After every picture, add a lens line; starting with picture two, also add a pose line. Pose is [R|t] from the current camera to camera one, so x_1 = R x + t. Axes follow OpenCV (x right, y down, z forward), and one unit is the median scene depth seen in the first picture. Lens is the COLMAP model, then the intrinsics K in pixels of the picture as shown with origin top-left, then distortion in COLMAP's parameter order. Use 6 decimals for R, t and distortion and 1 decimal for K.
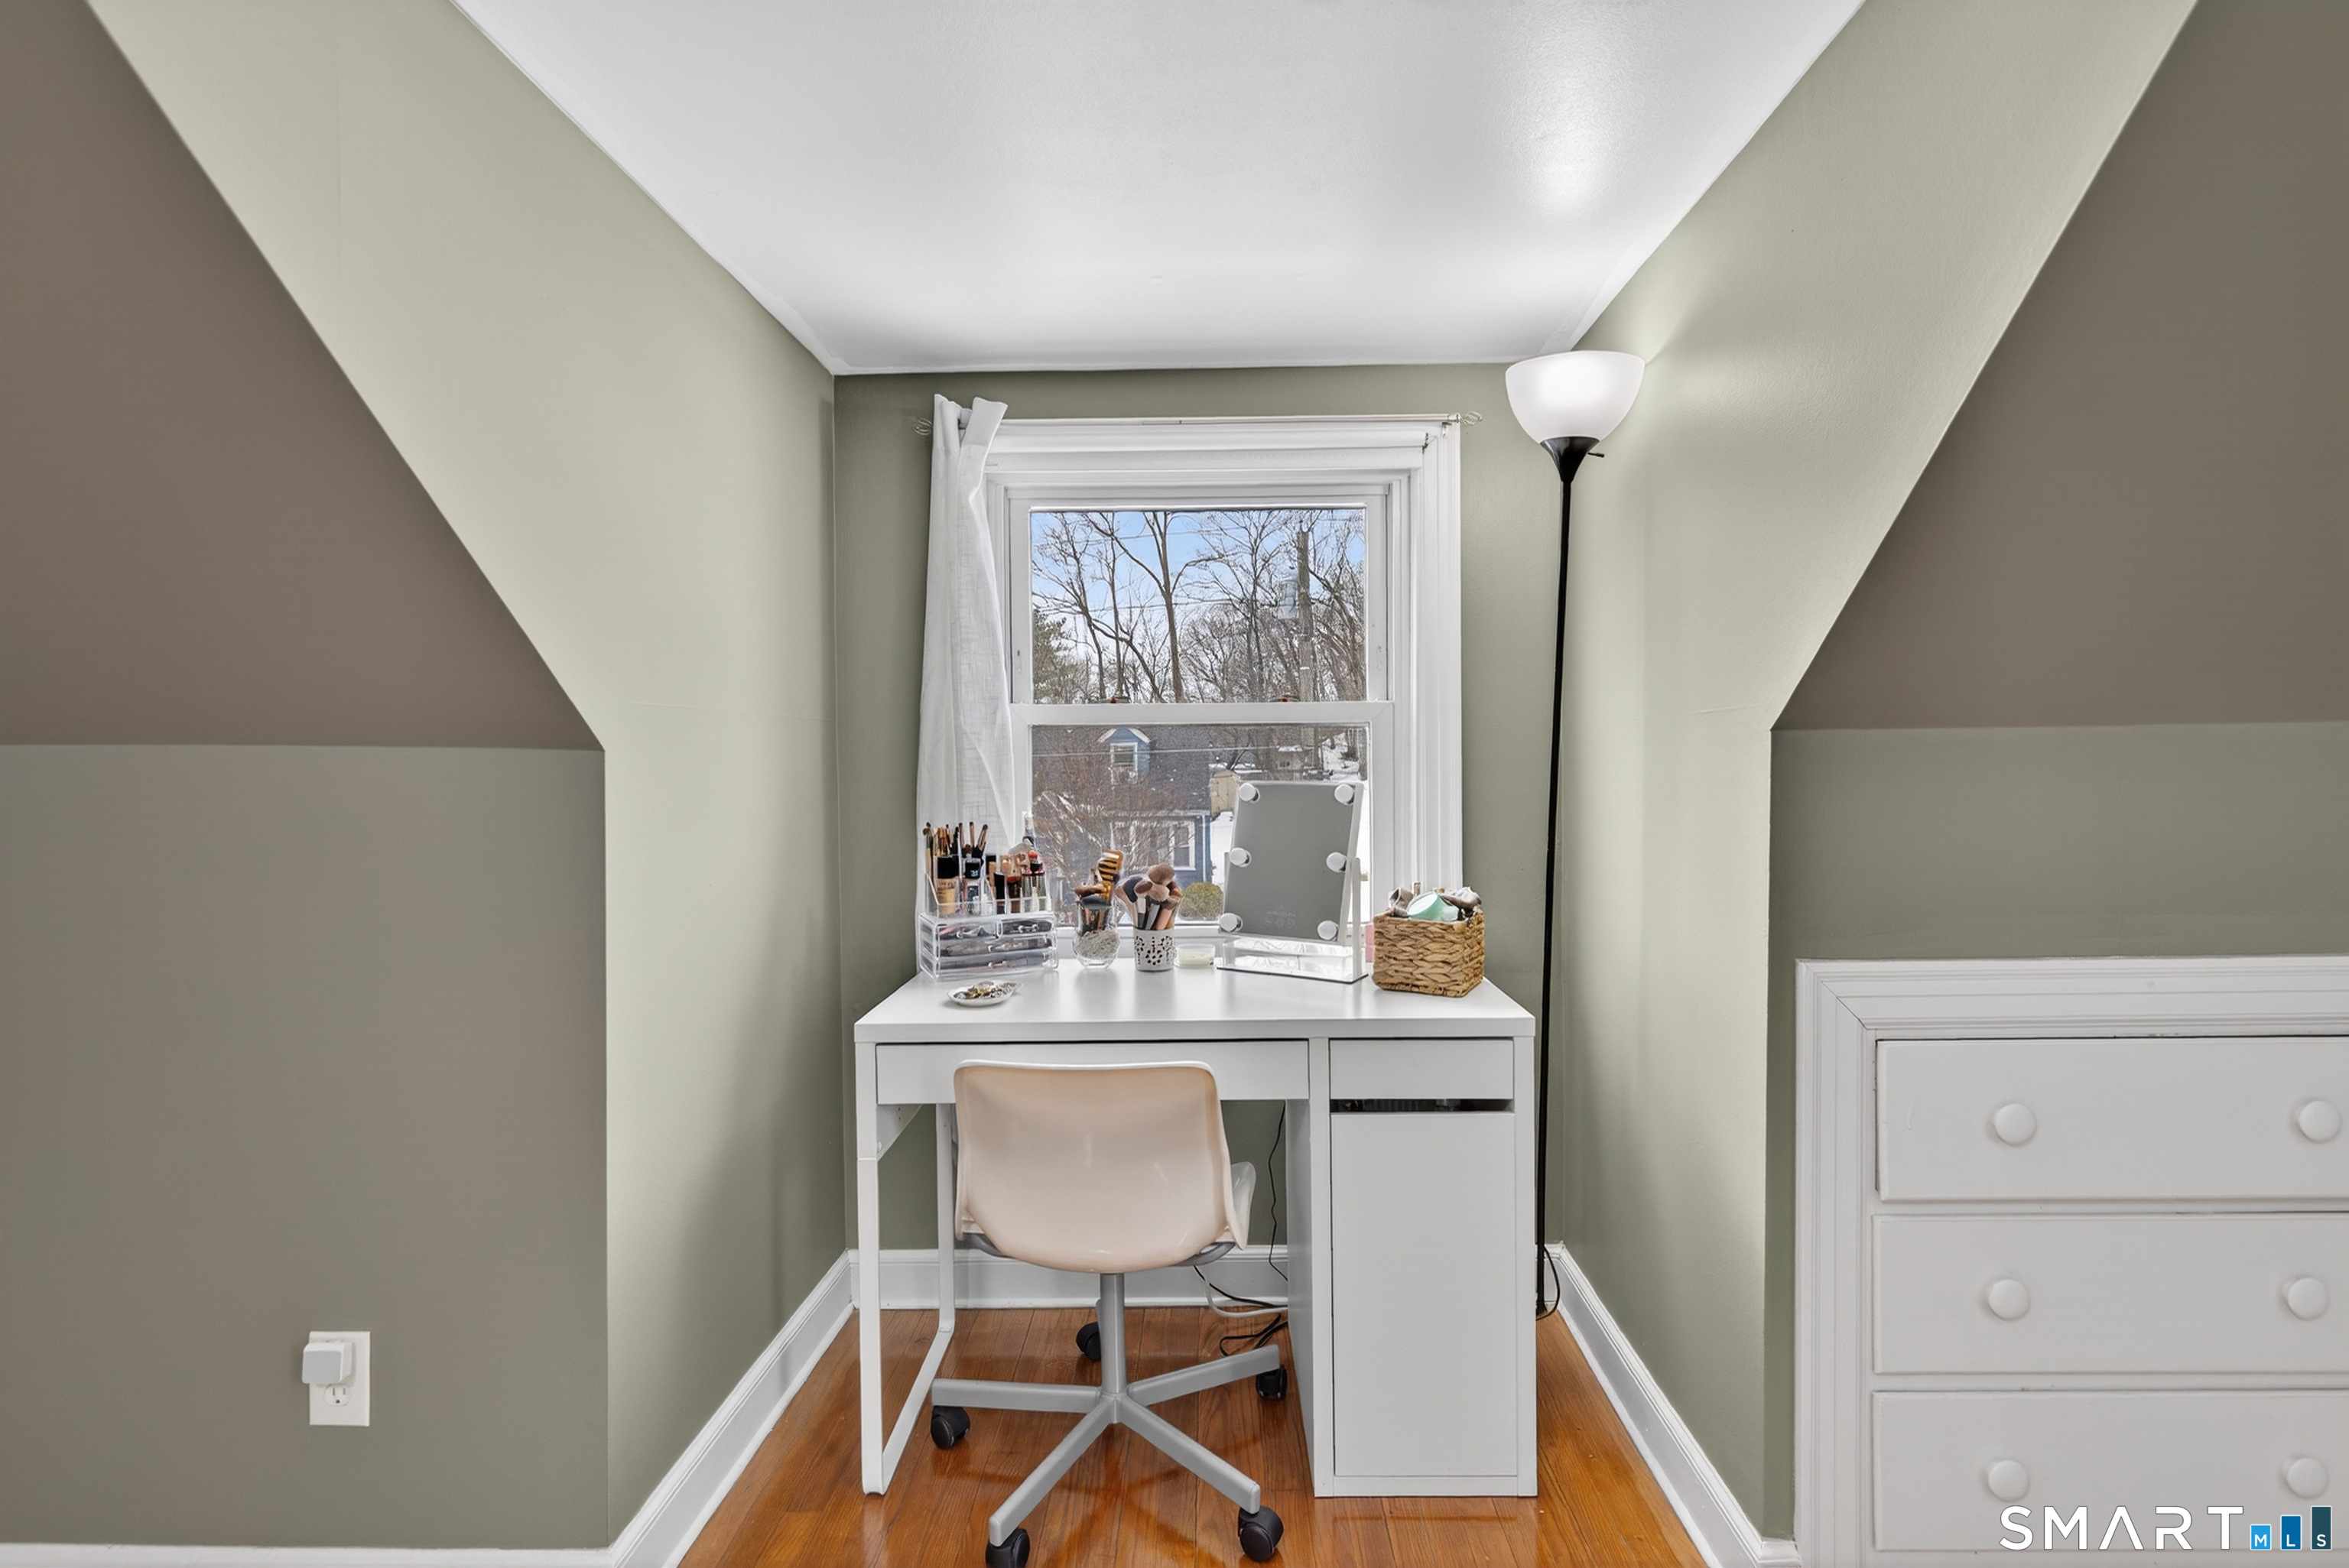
lens RADIAL K [[1063.9, 0, 1194.8], [0, 1063.9, 767.6], [0, 0, 1]] dist [0.000669, 0.000125]
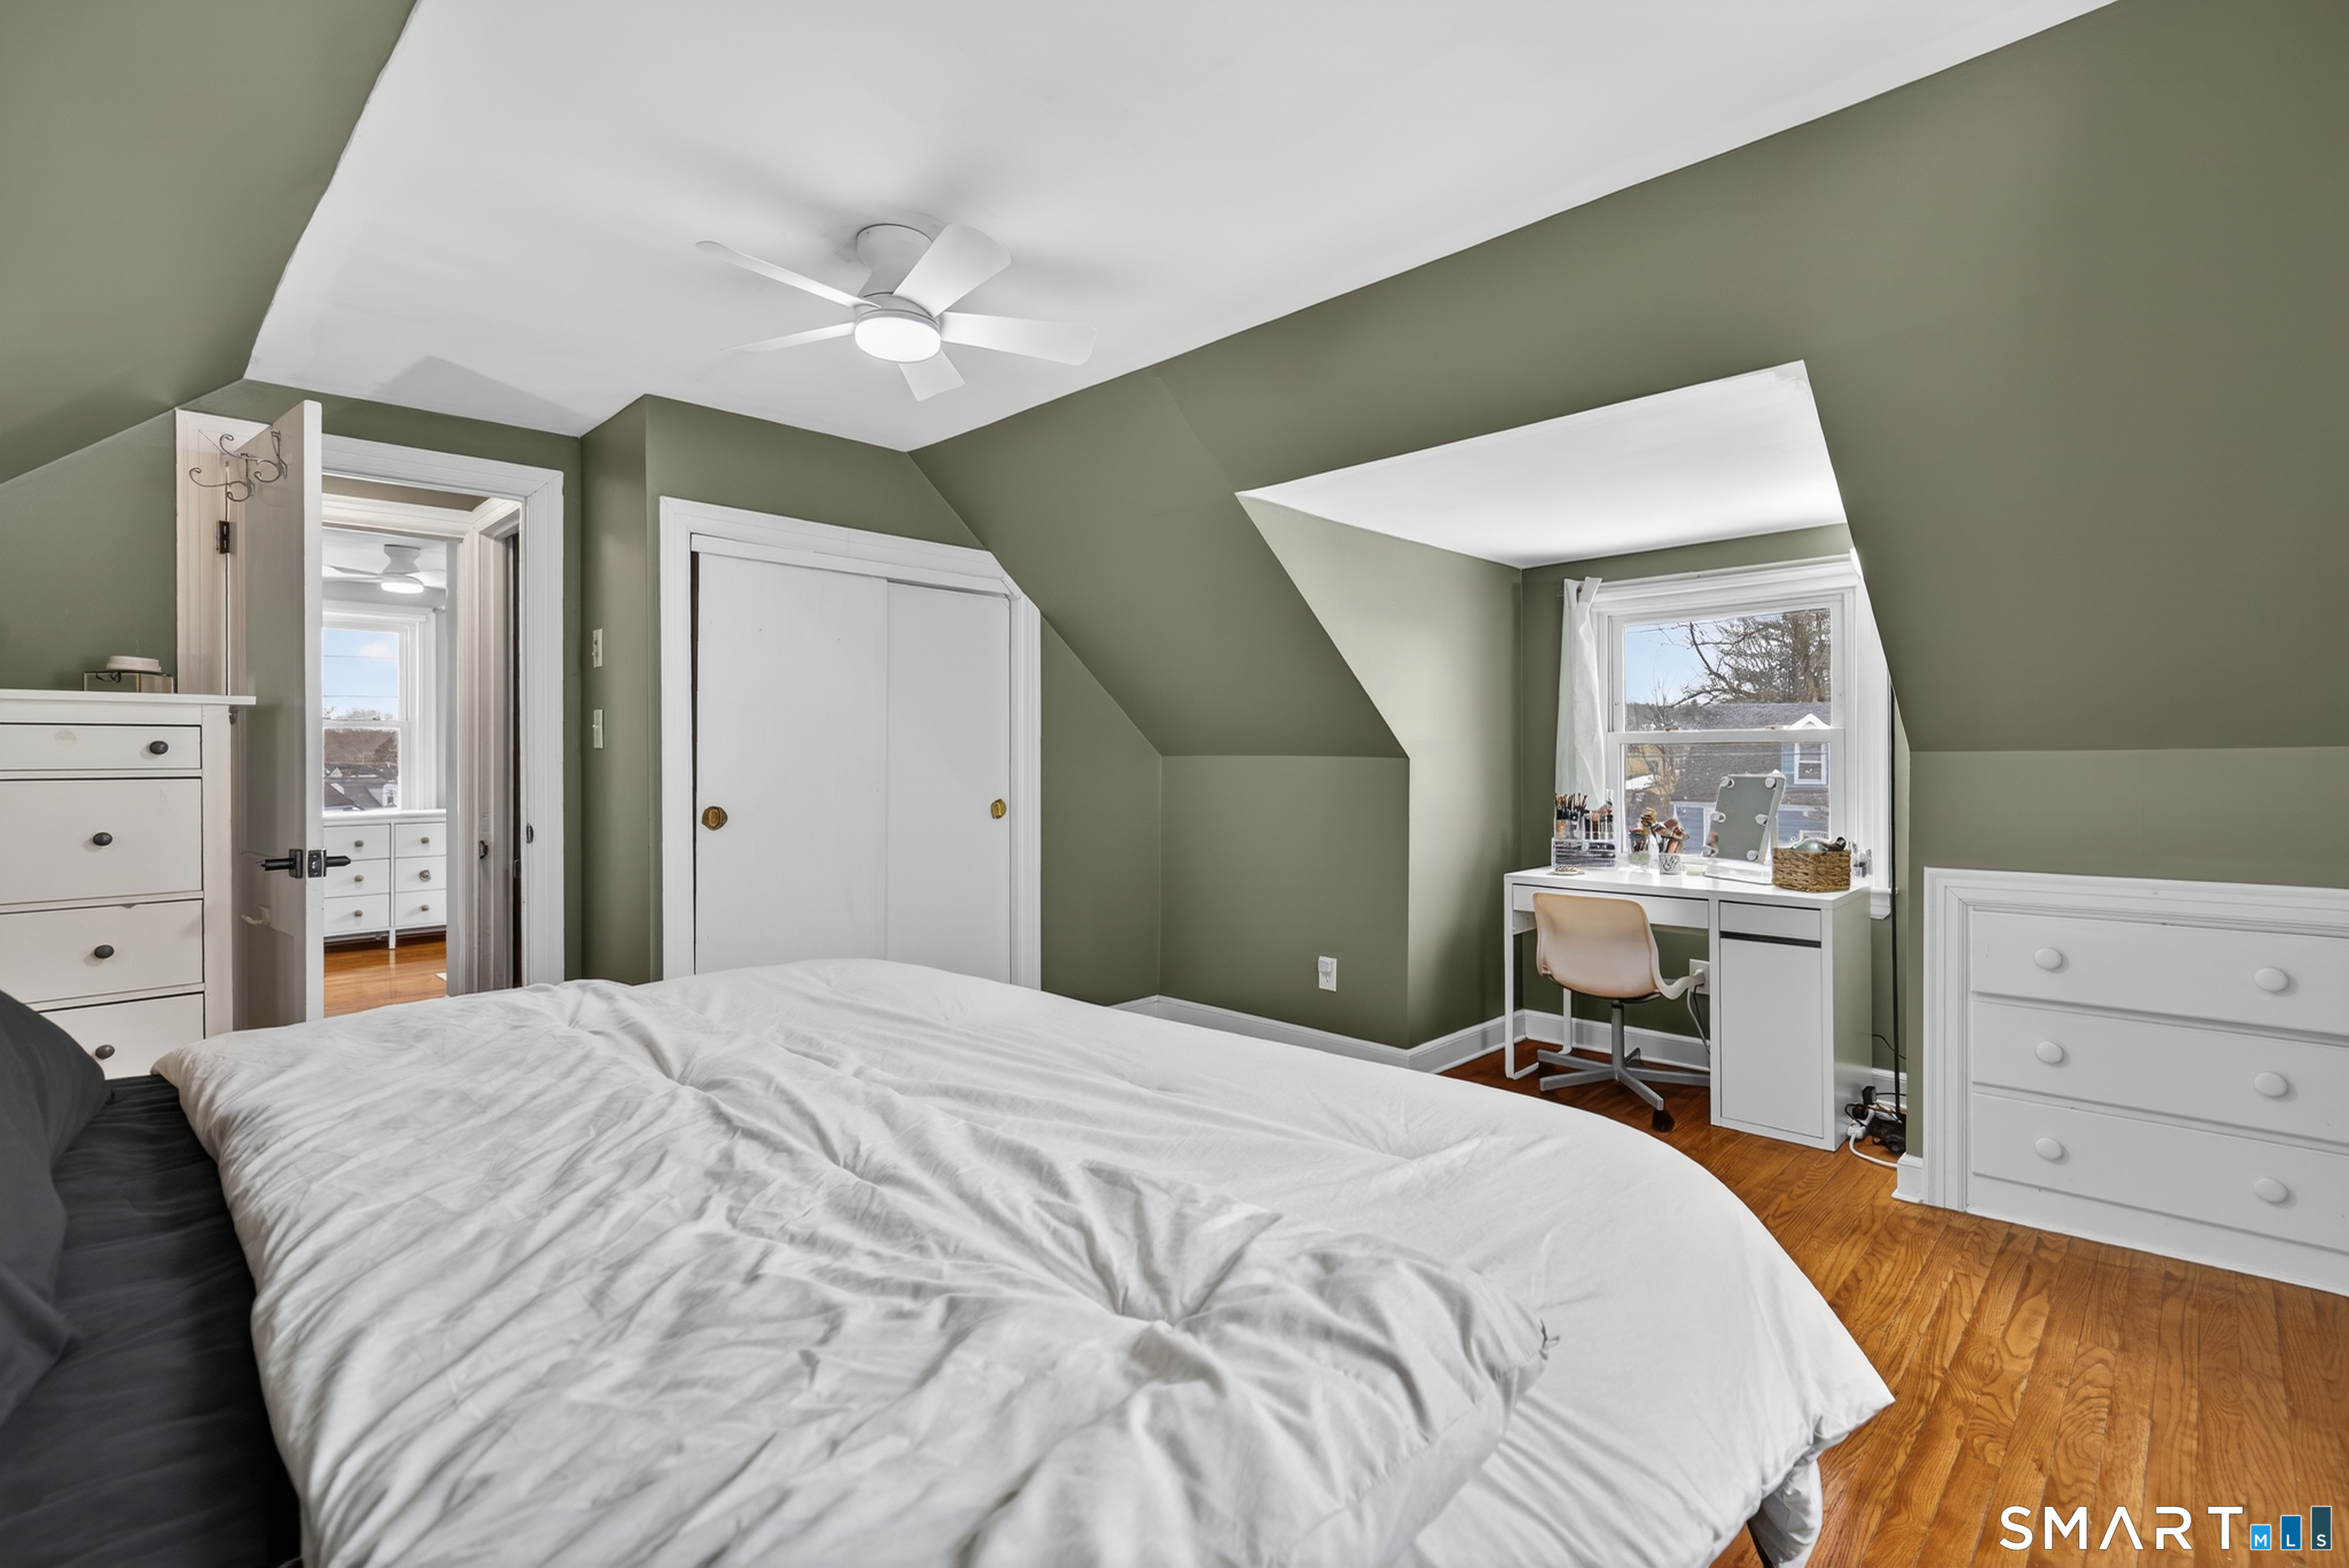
lens RADIAL K [[1063.9, 0, 1194.8], [0, 1063.9, 767.6], [0, 0, 1]] dist [0.000669, 0.000125]
pose [[0.729614, 0.011920, -0.683755, 0.657070], [-0.009688, 0.999928, 0.007095, -0.003987], [0.683790, 0.001448, 0.729677, -0.986301]]
